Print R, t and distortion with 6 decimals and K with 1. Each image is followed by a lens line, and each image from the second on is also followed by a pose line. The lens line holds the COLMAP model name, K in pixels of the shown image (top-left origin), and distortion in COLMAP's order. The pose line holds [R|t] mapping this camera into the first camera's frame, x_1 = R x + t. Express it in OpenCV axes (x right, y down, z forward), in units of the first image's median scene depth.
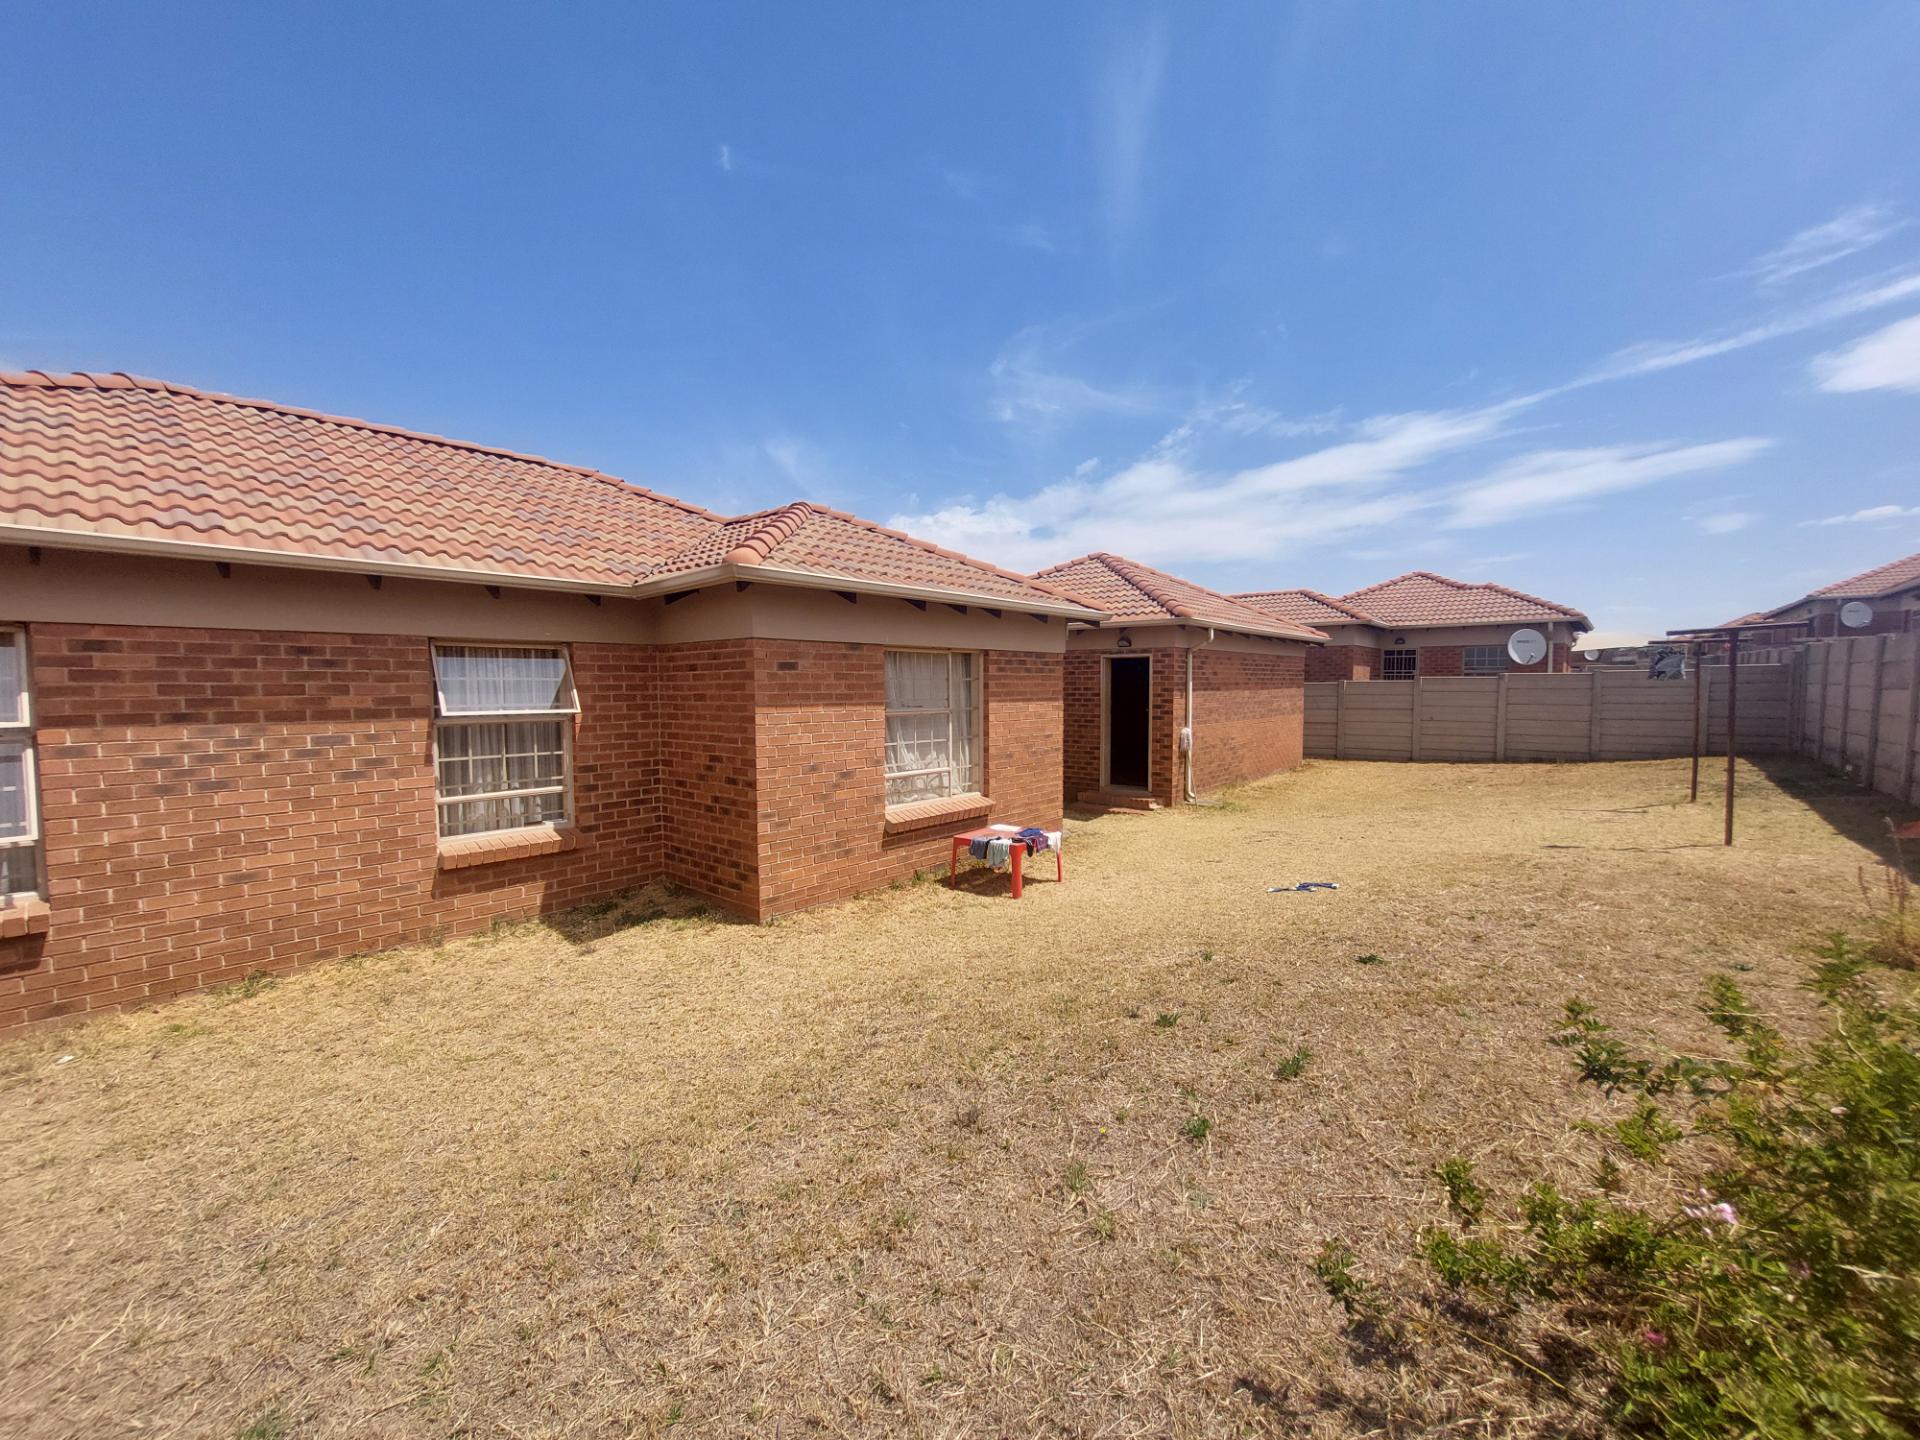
lens RADIAL K [[763.1, 0, 962.2], [0, 763.1, 732.6], [0, 0, 1]] dist [-0.021627, 0.002361]
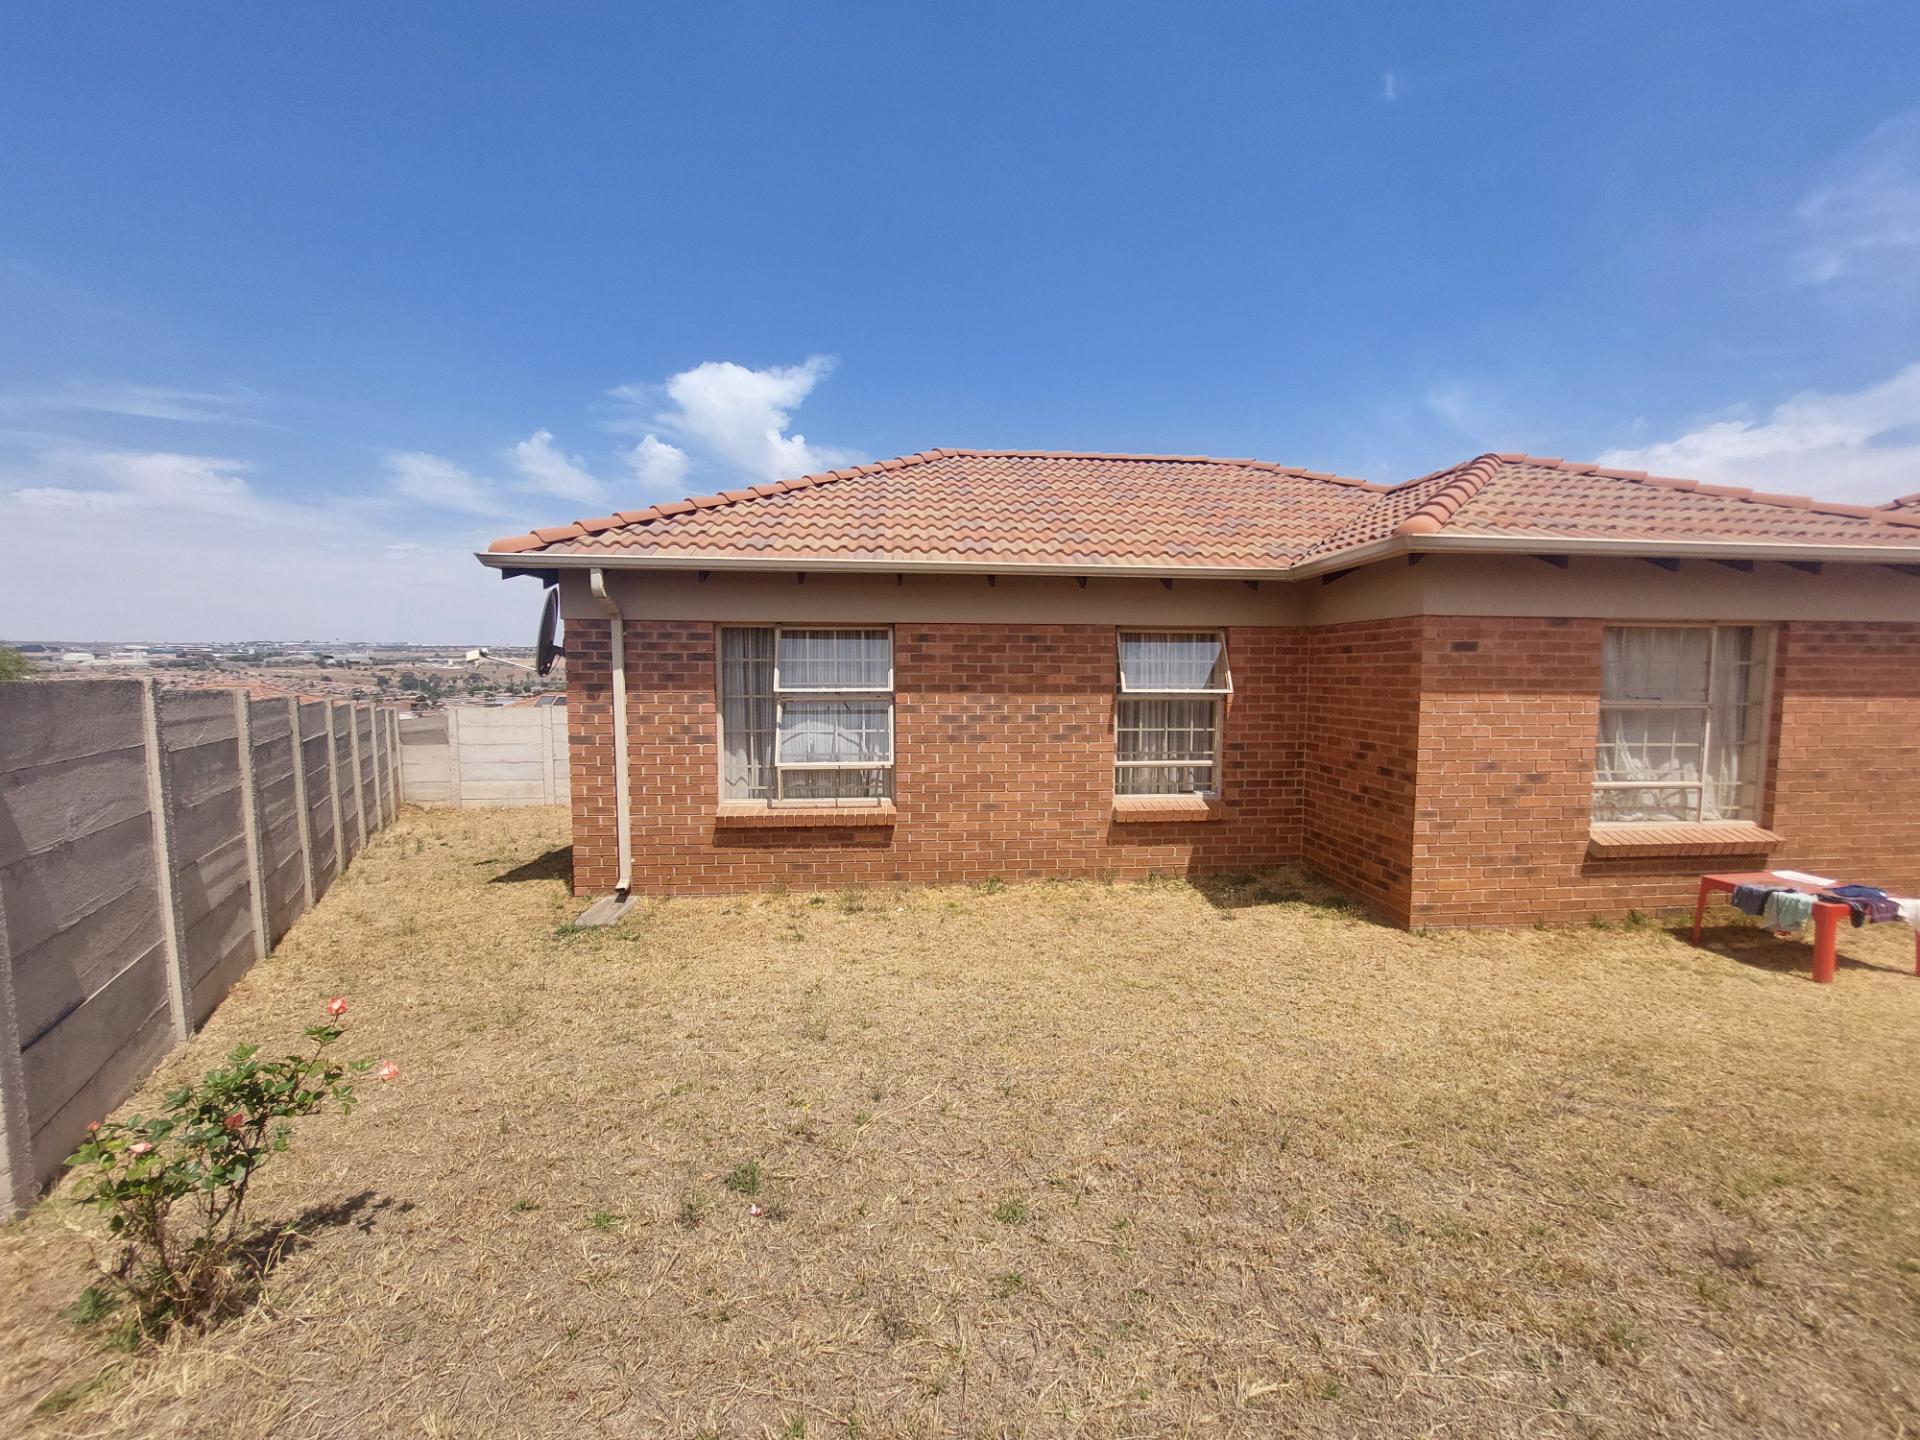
lens RADIAL K [[763.1, 0, 958.2], [0, 763.1, 731.6], [0, 0, 1]] dist [-0.021627, 0.002361]
pose [[0.711446, 0.063416, -0.699874, -0.031595], [-0.048955, 0.997973, 0.040662, 0.003173], [0.701034, 0.005334, 0.713108, -0.025326]]
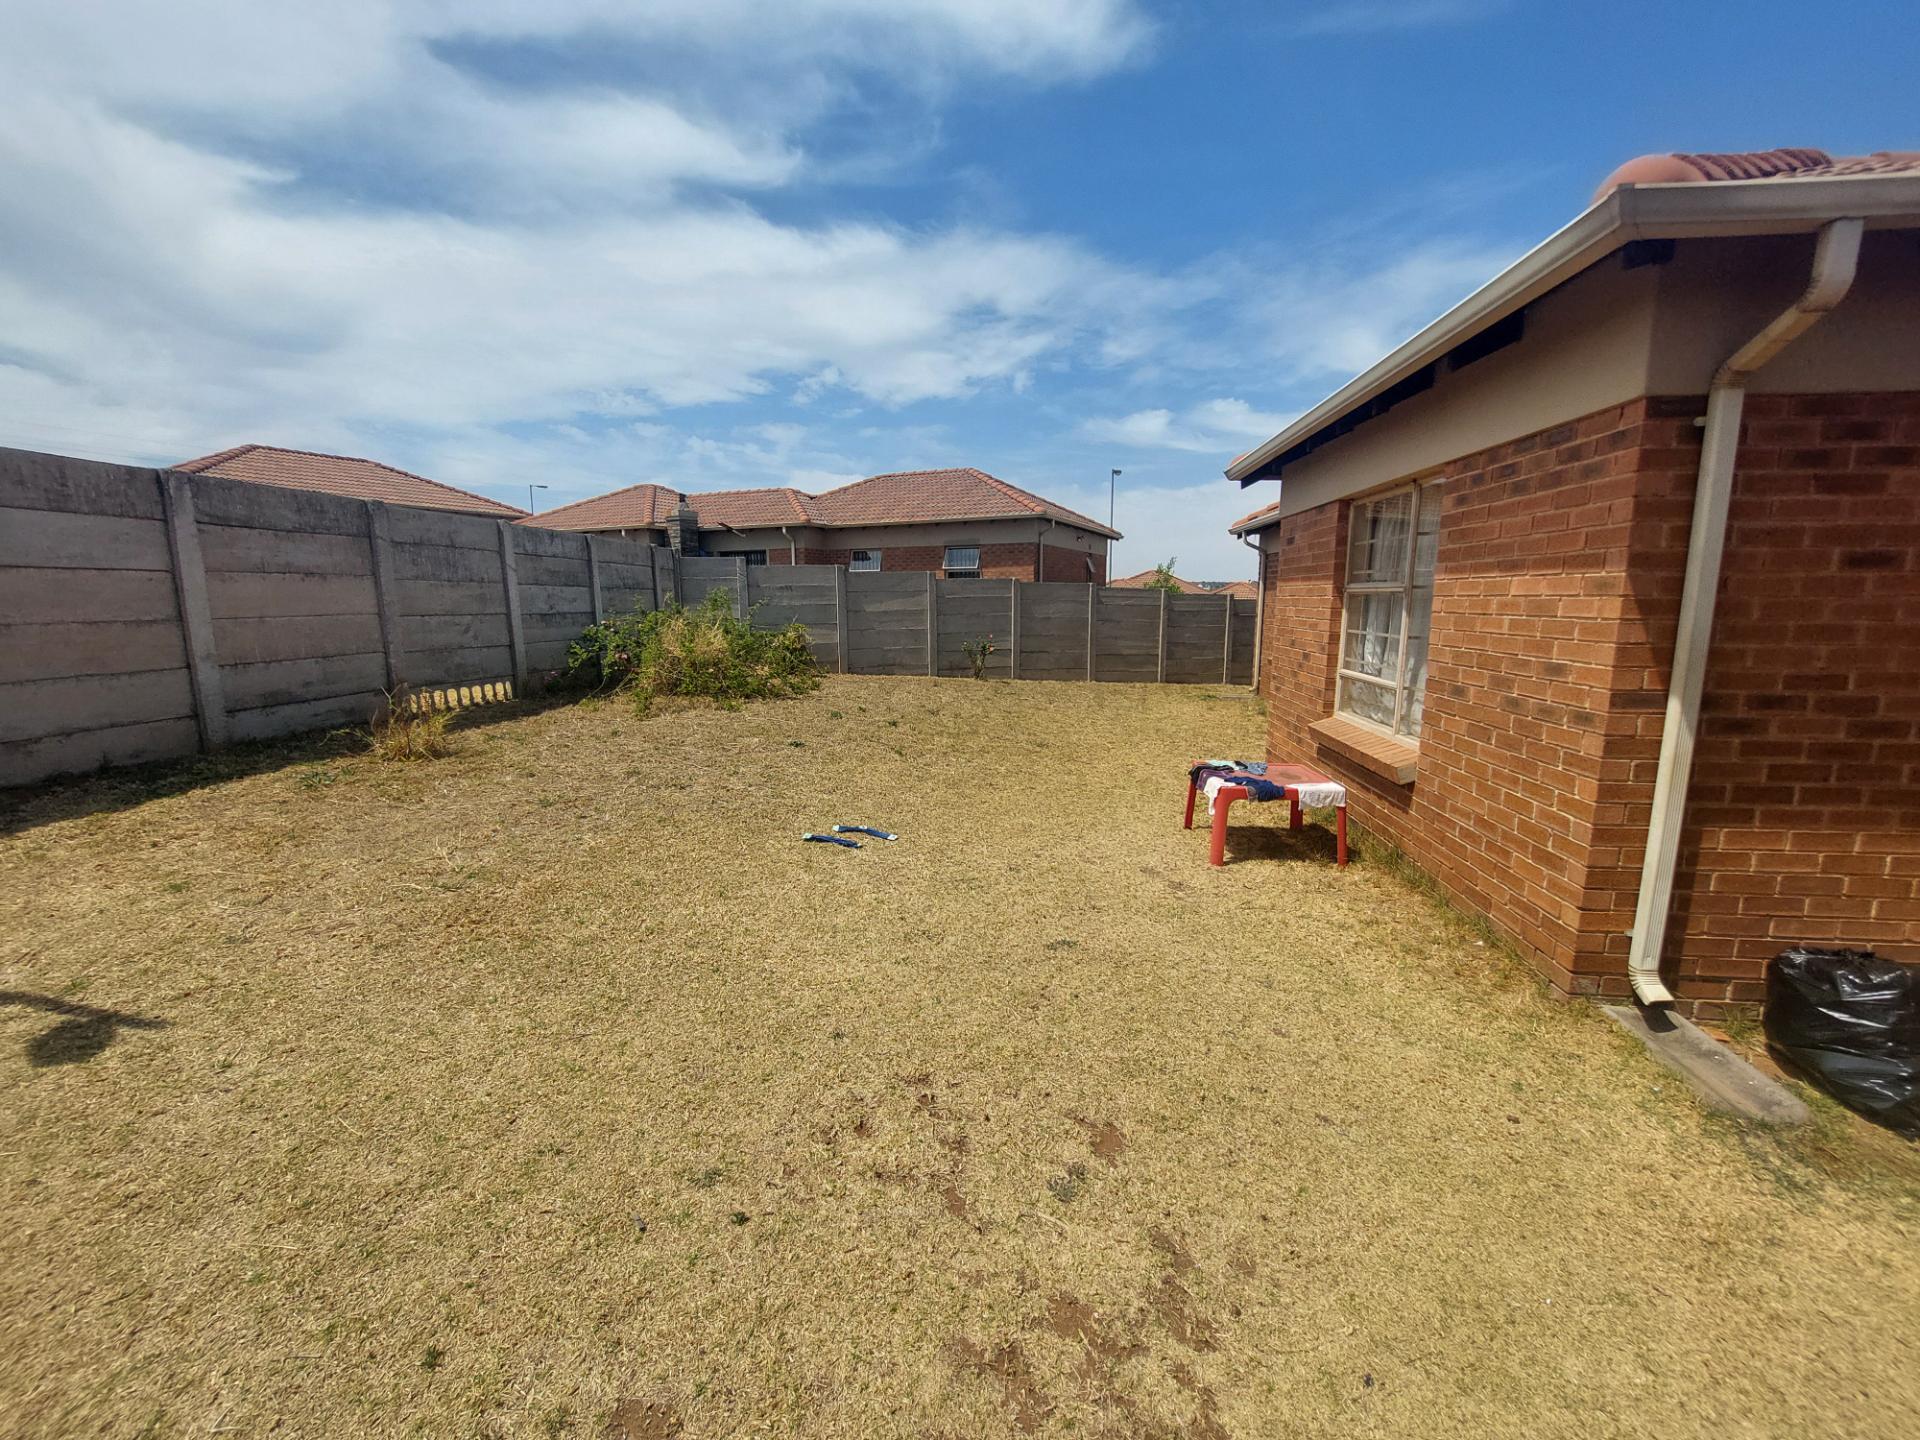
lens RADIAL K [[763.1, 0, 955.4], [0, 763.1, 723.5], [0, 0, 1]] dist [-0.021627, 0.002361]
pose [[-0.832386, 0.121171, -0.540787, 0.776001], [0.000186, 0.975866, 0.218370, -0.068818], [0.554196, 0.181668, -0.812320, 1.672197]]
